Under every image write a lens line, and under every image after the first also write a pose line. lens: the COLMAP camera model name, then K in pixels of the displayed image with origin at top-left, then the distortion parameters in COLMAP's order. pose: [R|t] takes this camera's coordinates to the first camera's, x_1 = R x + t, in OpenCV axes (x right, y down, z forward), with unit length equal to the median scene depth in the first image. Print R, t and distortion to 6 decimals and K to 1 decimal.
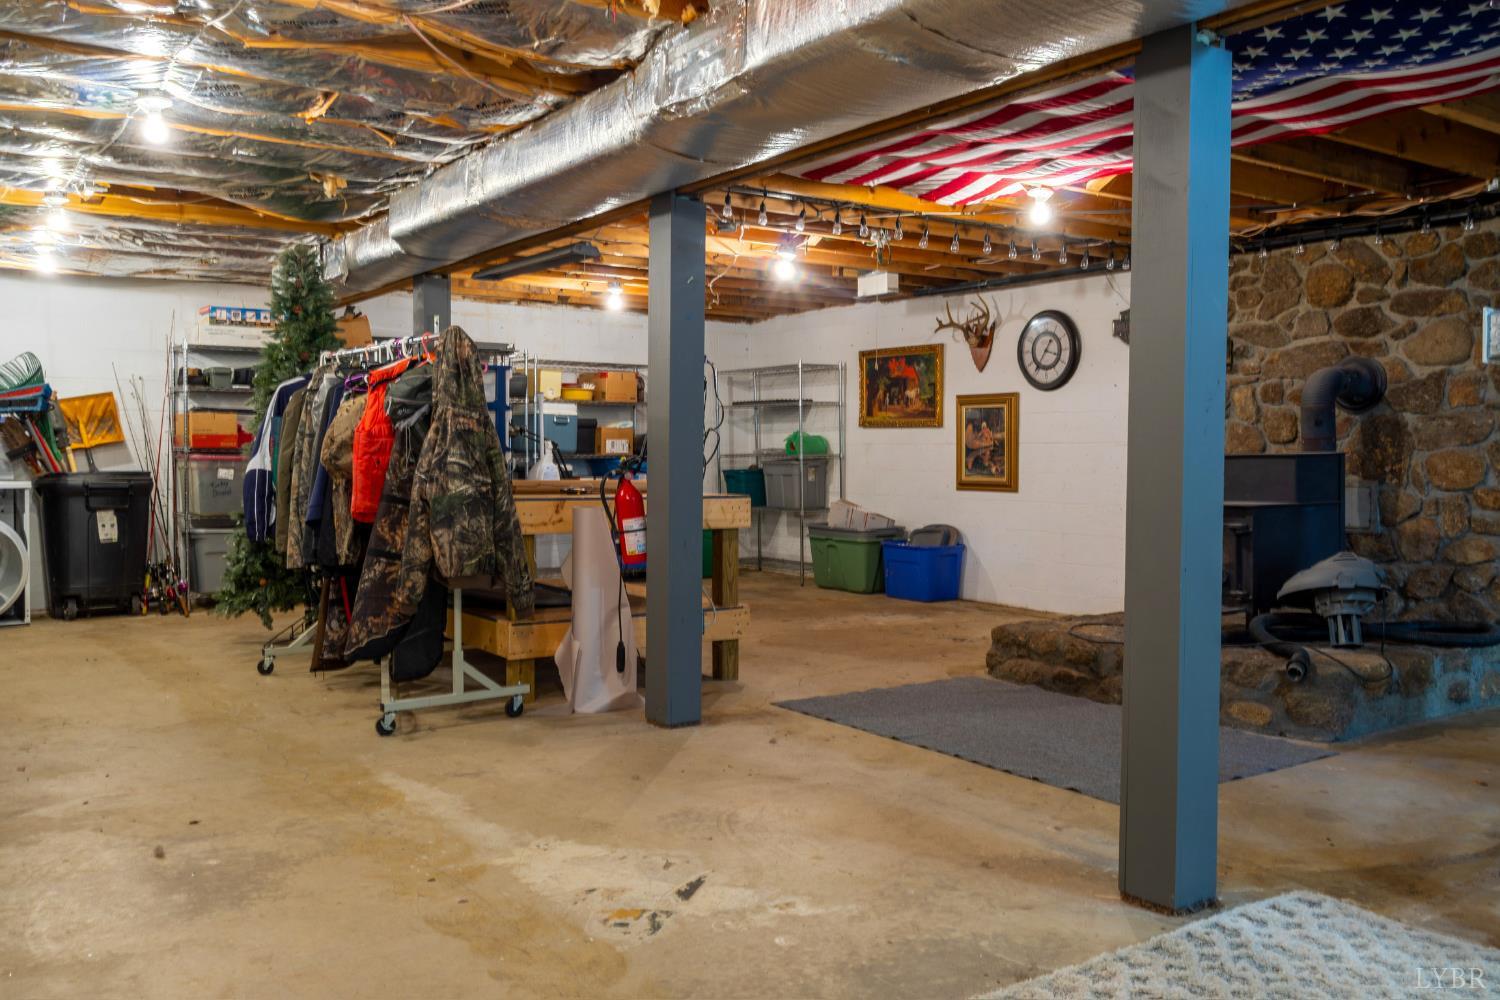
lens RADIAL K [[1246.7, 0, 748.3], [0, 1246.7, 496.9], [0, 0, 1]] dist [0.002692, -0.014864]
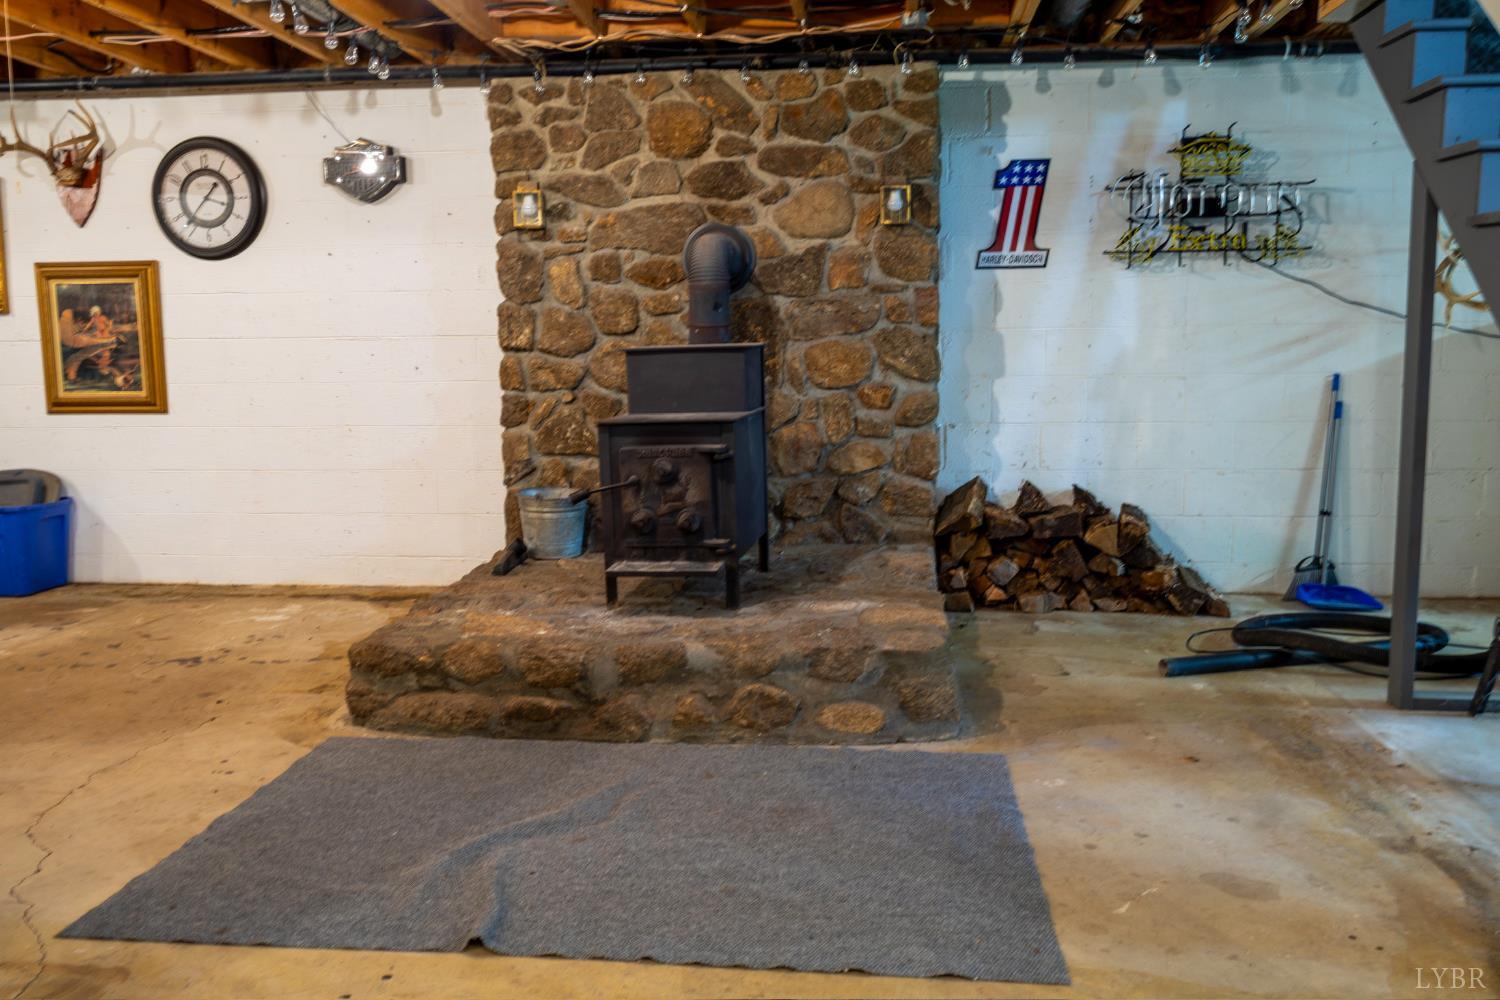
lens RADIAL K [[1246.7, 0, 748.3], [0, 1246.7, 496.9], [0, 0, 1]] dist [0.002692, -0.014864]
pose [[0.659406, -0.098334, 0.745328, -0.109471], [0.040261, 0.994605, 0.095603, -0.014295], [-0.750708, -0.033034, 0.659808, 0.450666]]
